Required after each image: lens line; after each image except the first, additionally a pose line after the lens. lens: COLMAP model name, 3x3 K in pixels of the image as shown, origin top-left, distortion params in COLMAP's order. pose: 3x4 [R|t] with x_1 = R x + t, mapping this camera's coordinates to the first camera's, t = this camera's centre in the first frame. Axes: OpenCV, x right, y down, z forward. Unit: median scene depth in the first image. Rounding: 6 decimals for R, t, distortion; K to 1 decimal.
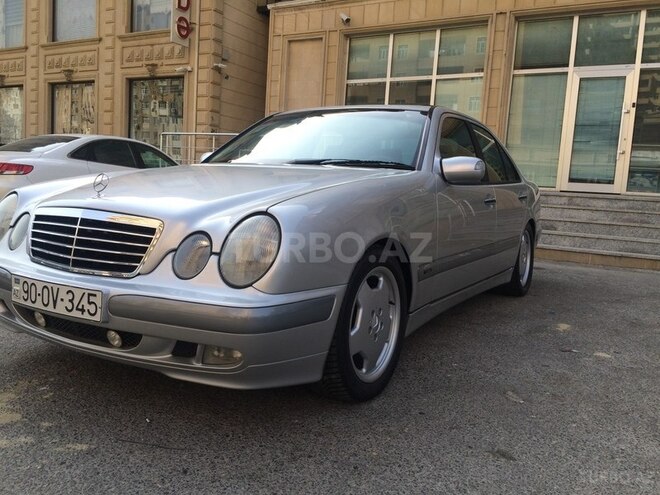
lens RADIAL K [[556.3, 0, 327.2], [0, 556.3, 252.2], [0, 0, 1]] dist [0.070879, -0.095918]
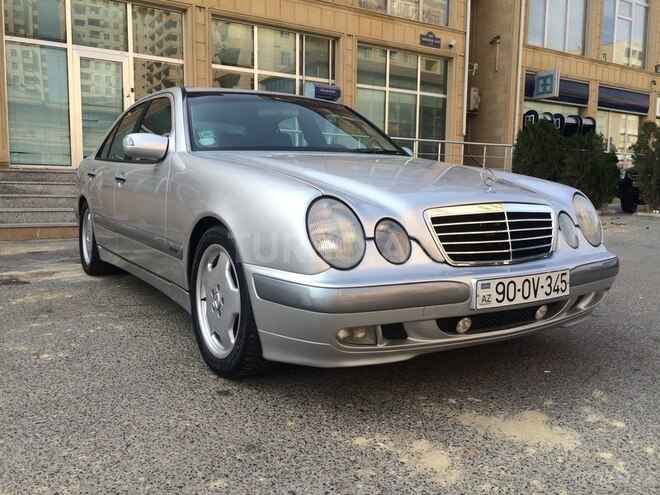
lens RADIAL K [[556.3, 0, 325.0], [0, 556.3, 248.7], [0, 0, 1]] dist [0.070879, -0.095918]
pose [[0.458169, -0.150109, 0.876099, -1.507576], [0.116127, 0.987298, 0.108432, -0.145419], [-0.881247, 0.052059, 0.469781, 0.806978]]
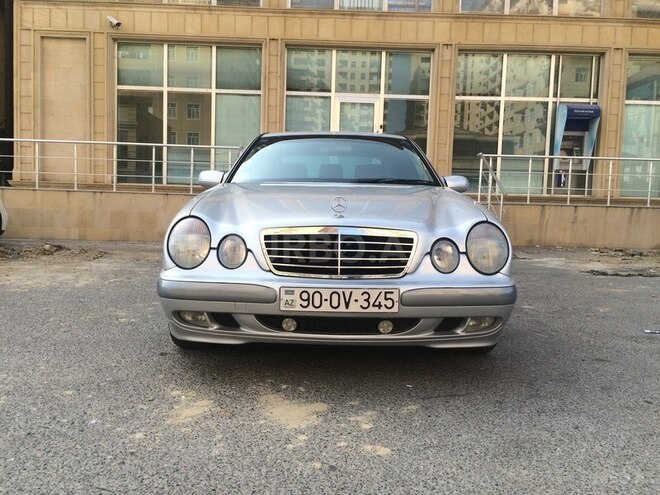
lens RADIAL K [[556.3, 0, 329.3], [0, 556.3, 248.6], [0, 0, 1]] dist [0.070879, -0.095918]
pose [[0.858643, -0.073332, 0.507302, -1.072112], [0.080788, 0.996704, 0.007336, -0.040953], [-0.506168, 0.034685, 0.861737, -0.032625]]
